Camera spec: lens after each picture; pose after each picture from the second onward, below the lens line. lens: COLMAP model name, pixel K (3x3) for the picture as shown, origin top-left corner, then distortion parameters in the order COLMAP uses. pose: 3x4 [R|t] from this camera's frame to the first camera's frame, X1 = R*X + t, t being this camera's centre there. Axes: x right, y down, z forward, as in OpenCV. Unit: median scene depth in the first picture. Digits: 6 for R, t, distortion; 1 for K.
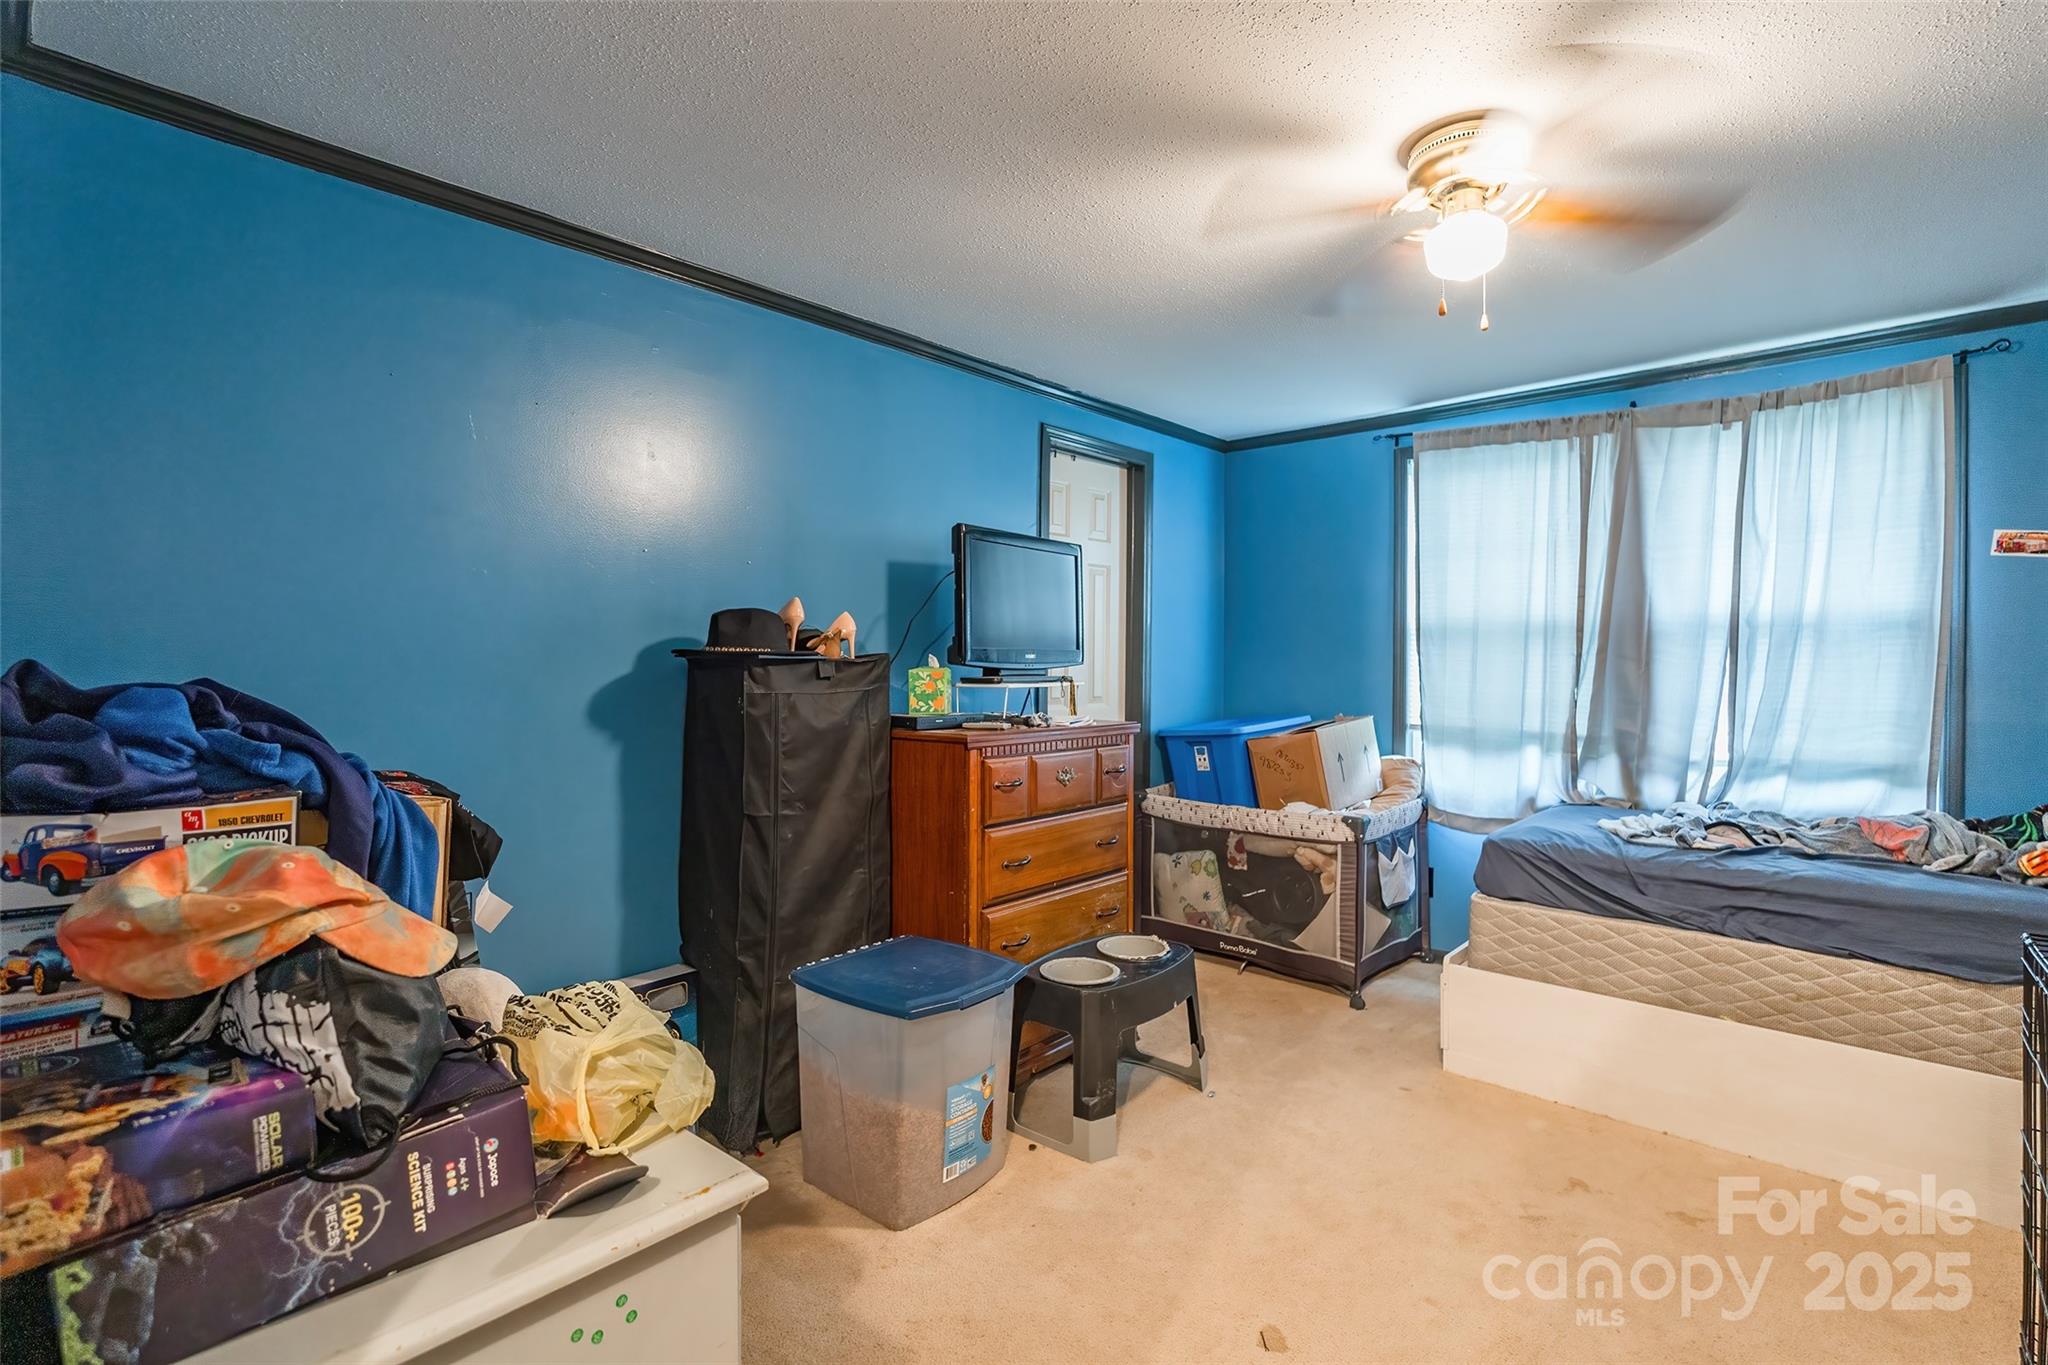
lens RADIAL K [[959.8, 0, 1027.2], [0, 959.8, 687.2], [0, 0, 1]] dist [-0.010820, 0.000531]
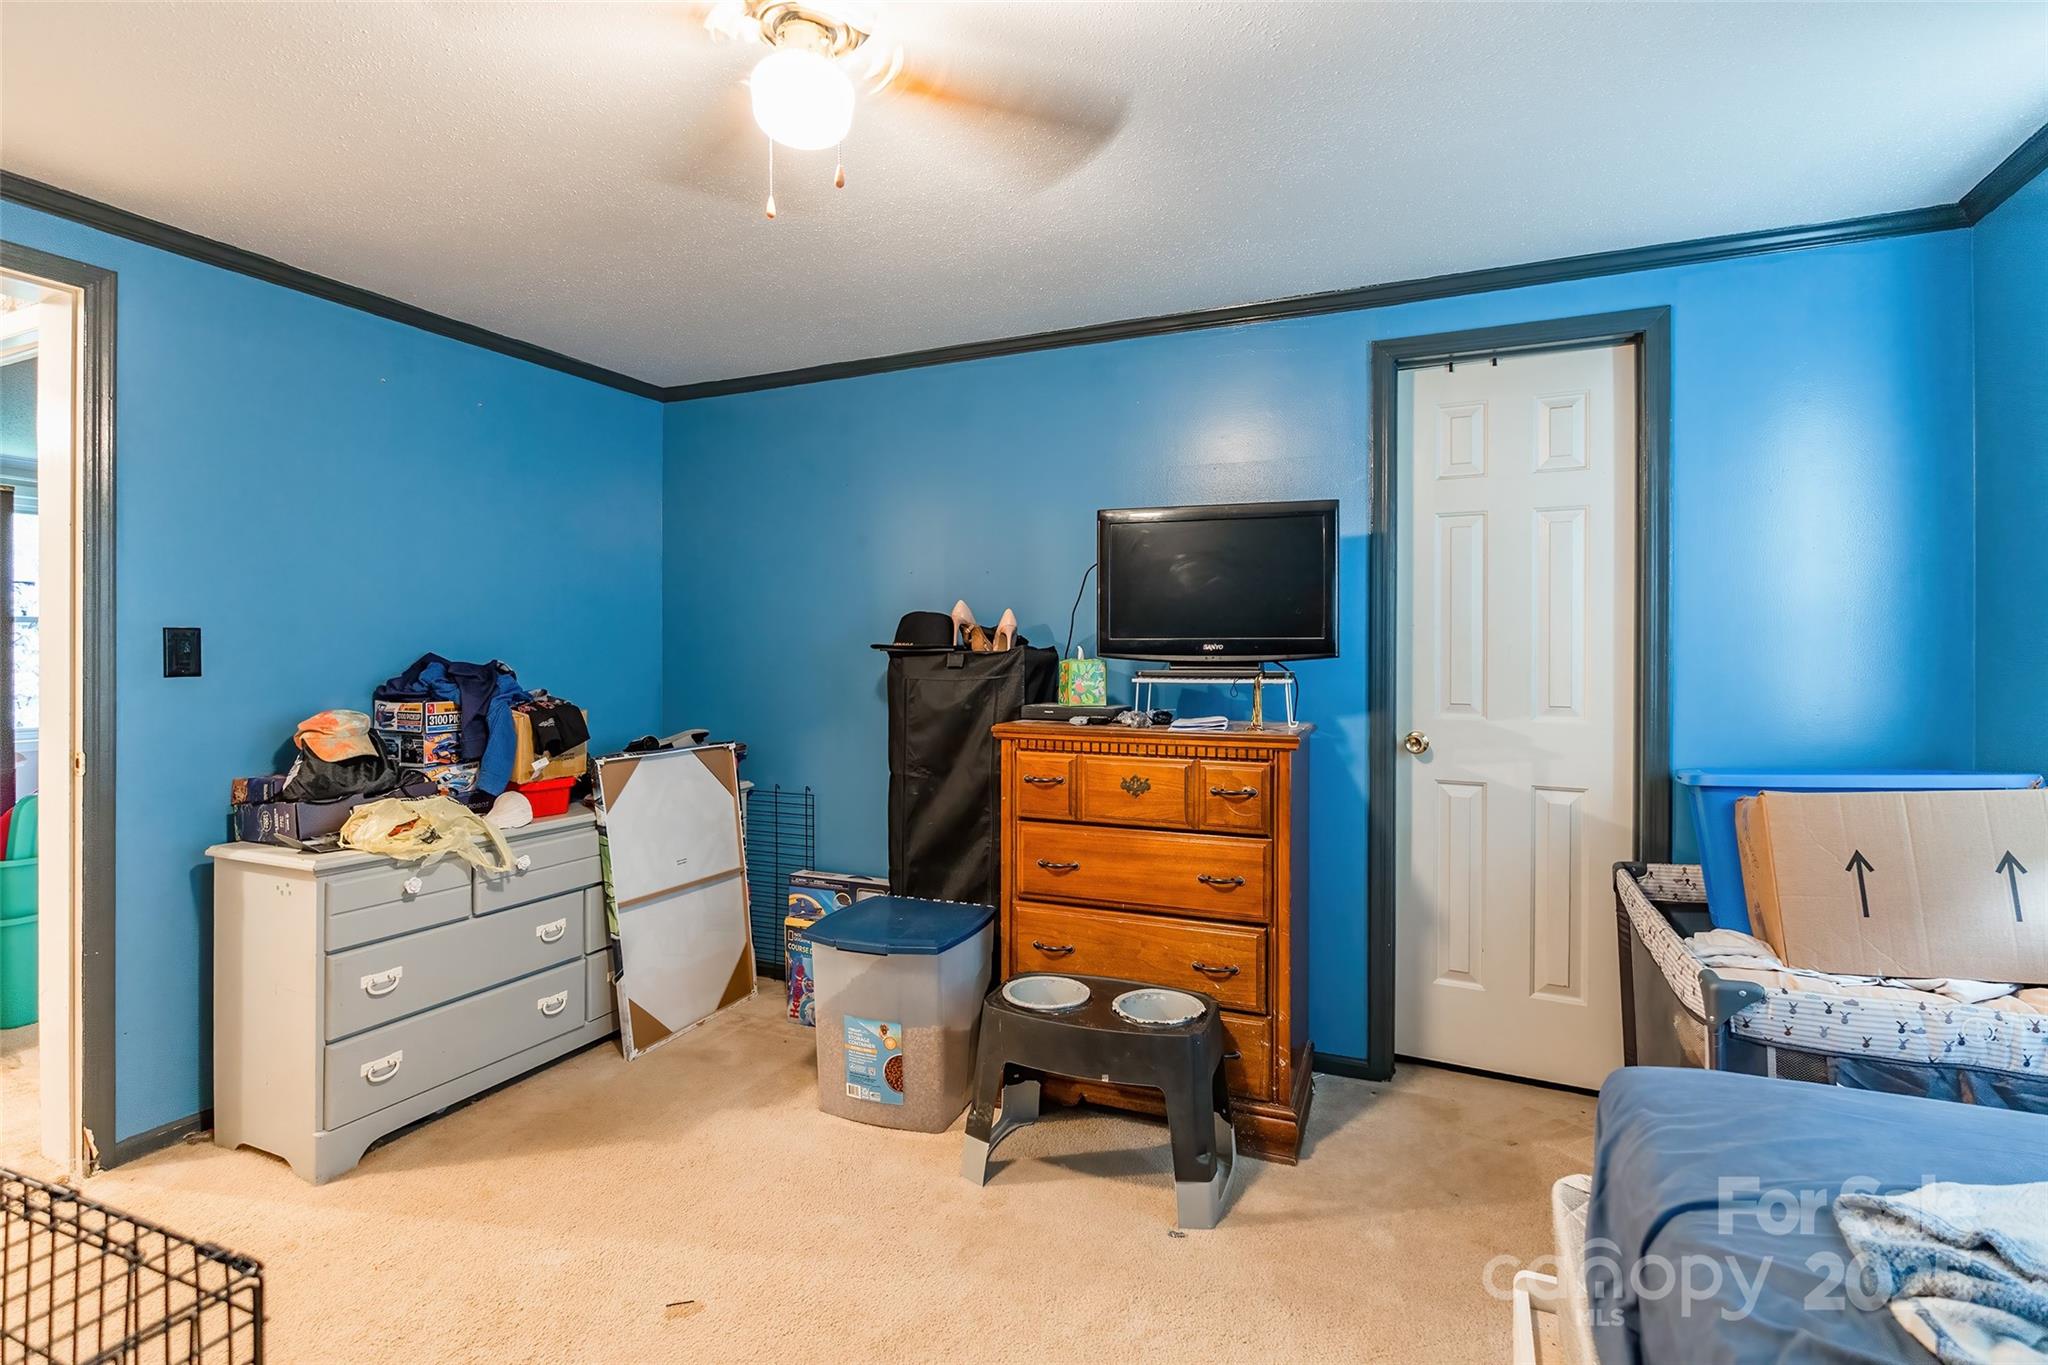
lens RADIAL K [[959.8, 0, 1027.2], [0, 959.8, 687.2], [0, 0, 1]] dist [-0.010820, 0.000531]
pose [[0.309063, 0.030626, -0.950548, 0.925082], [-0.027091, 0.999359, 0.023390, -0.014619], [0.950656, 0.018522, 0.309695, 0.712715]]
